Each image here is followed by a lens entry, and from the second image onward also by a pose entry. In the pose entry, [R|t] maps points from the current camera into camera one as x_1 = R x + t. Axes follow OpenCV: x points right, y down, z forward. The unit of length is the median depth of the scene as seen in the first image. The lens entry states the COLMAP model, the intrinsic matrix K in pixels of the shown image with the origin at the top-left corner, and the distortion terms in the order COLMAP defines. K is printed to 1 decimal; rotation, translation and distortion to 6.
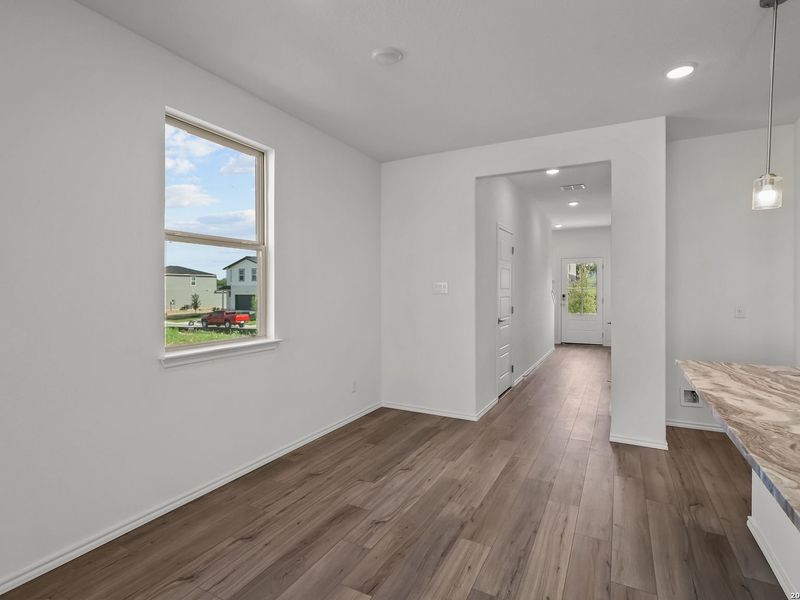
lens RADIAL K [[416.4, 0, 400.0], [0, 416.4, 300.0], [0, 0, 1]] dist [-0.002283, -0.000047]
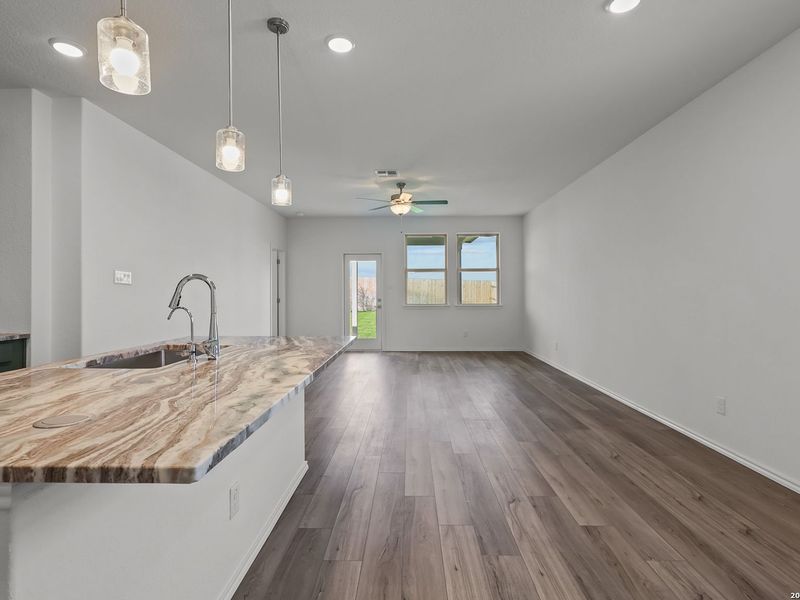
lens RADIAL K [[416.4, 0, 400.0], [0, 416.4, 300.0], [0, 0, 1]] dist [-0.002283, -0.000047]
pose [[-0.895001, 0.014918, -0.445814, 0.855733], [-0.003363, 0.999187, 0.040186, 0.018017], [0.446051, 0.037466, -0.894223, 1.690961]]
